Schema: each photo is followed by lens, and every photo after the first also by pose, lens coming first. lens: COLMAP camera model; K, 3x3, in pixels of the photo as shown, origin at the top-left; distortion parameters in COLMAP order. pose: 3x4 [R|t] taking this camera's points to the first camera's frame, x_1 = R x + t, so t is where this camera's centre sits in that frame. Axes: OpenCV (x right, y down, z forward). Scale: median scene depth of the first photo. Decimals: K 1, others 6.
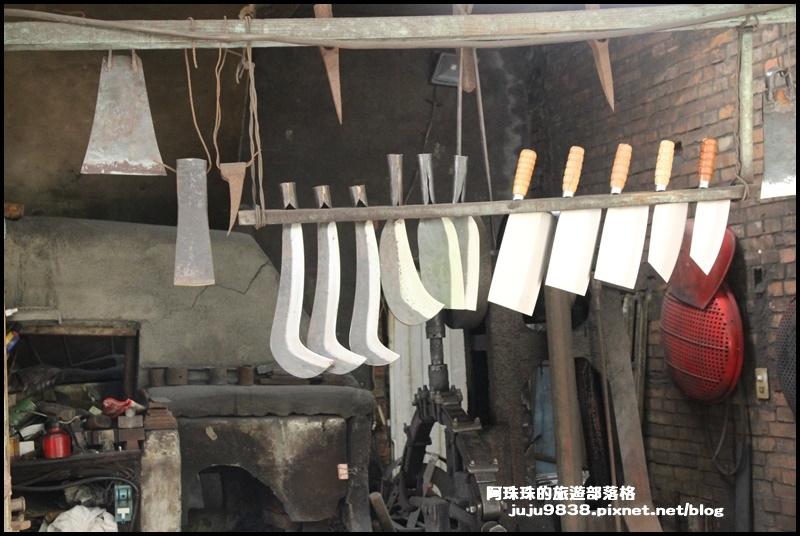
lens RADIAL K [[1161.2, 0, 400.1], [0, 1161.2, 270.2], [0, 0, 1]] dist [0.002019, 0.000000]
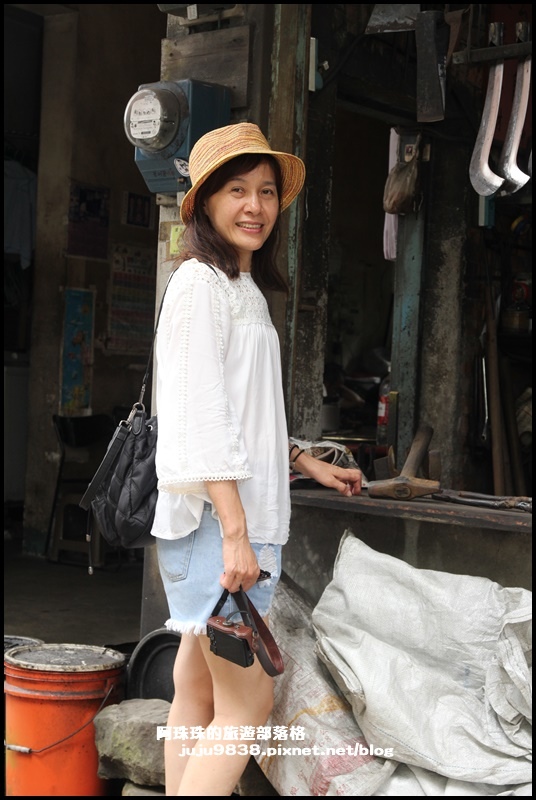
lens RADIAL K [[1465.9, 0, 267.1], [0, 1465.9, 398.9], [0, 0, 1]] dist [0.140330, 0.000000]
pose [[0.592805, 0.088285, -0.800492, 0.902861], [-0.040158, 0.995977, 0.080106, 0.171089], [0.804344, -0.015341, 0.593966, -0.035115]]
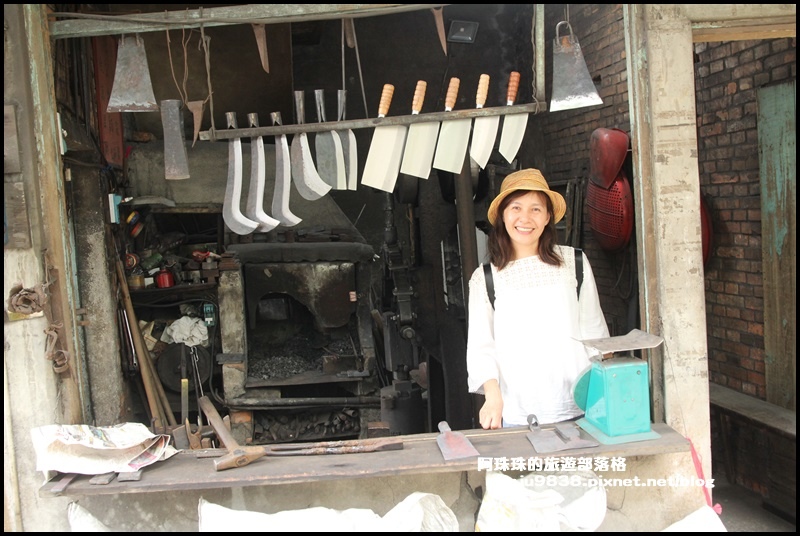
lens RADIAL K [[765.3, 0, 400.5], [0, 765.3, 268.6], [0, 0, 1]] dist [-0.072420, 0.000000]
pose [[0.989742, -0.006761, -0.142707, 0.264358], [0.024862, 0.991790, 0.125439, 0.011231], [0.140687, -0.127700, 0.981784, -0.012373]]
